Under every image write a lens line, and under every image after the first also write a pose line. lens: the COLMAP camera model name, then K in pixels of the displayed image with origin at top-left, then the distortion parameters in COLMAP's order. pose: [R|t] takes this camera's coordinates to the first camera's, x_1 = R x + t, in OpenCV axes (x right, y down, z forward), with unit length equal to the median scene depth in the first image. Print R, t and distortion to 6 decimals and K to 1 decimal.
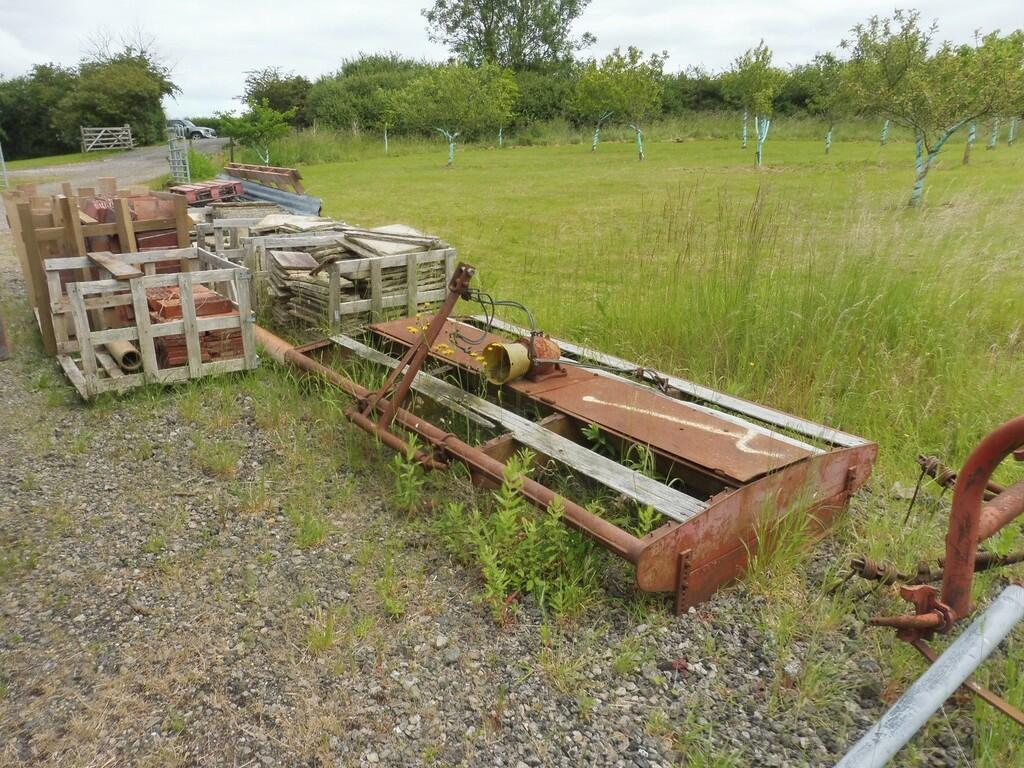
lens RADIAL K [[720.0, 0, 512.0], [0, 720.0, 384.0], [0, 0, 1]] dist [-0.028531, 0.043875]
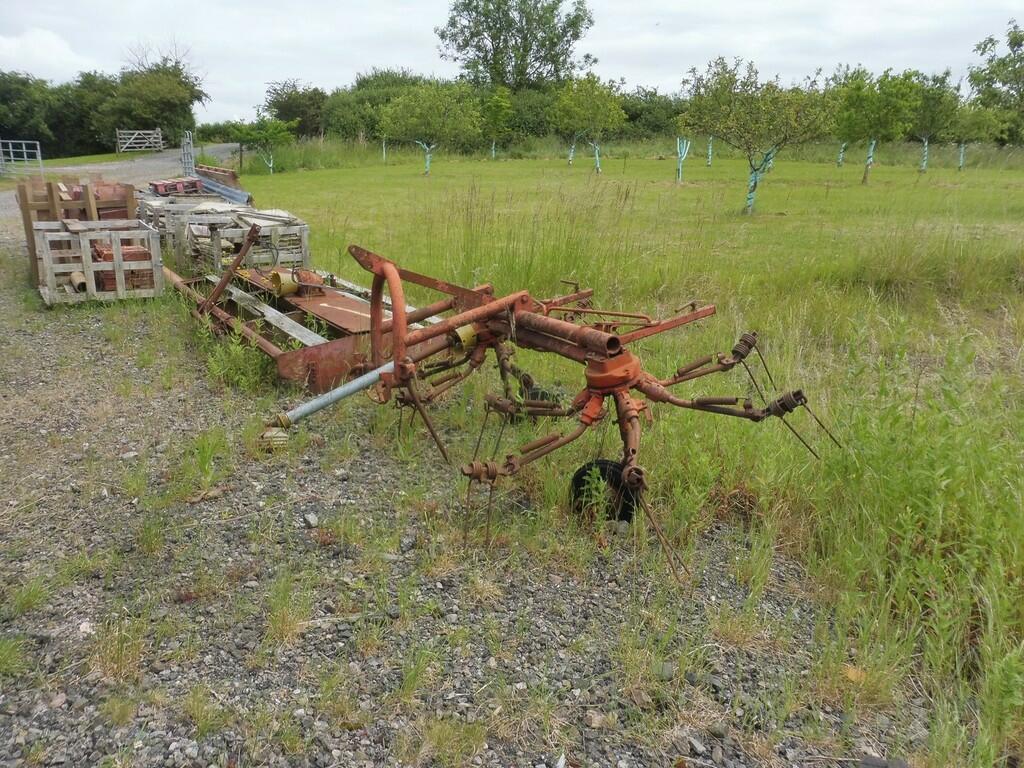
lens RADIAL K [[723.2, 0, 512.0], [0, 723.2, 384.0], [0, 0, 1]] dist [0.003747, 0.001751]
pose [[0.998213, 0.041991, -0.042519, 0.070077], [-0.042738, 0.998945, -0.016799, 0.024112], [0.041769, 0.018586, 0.998954, -0.077768]]
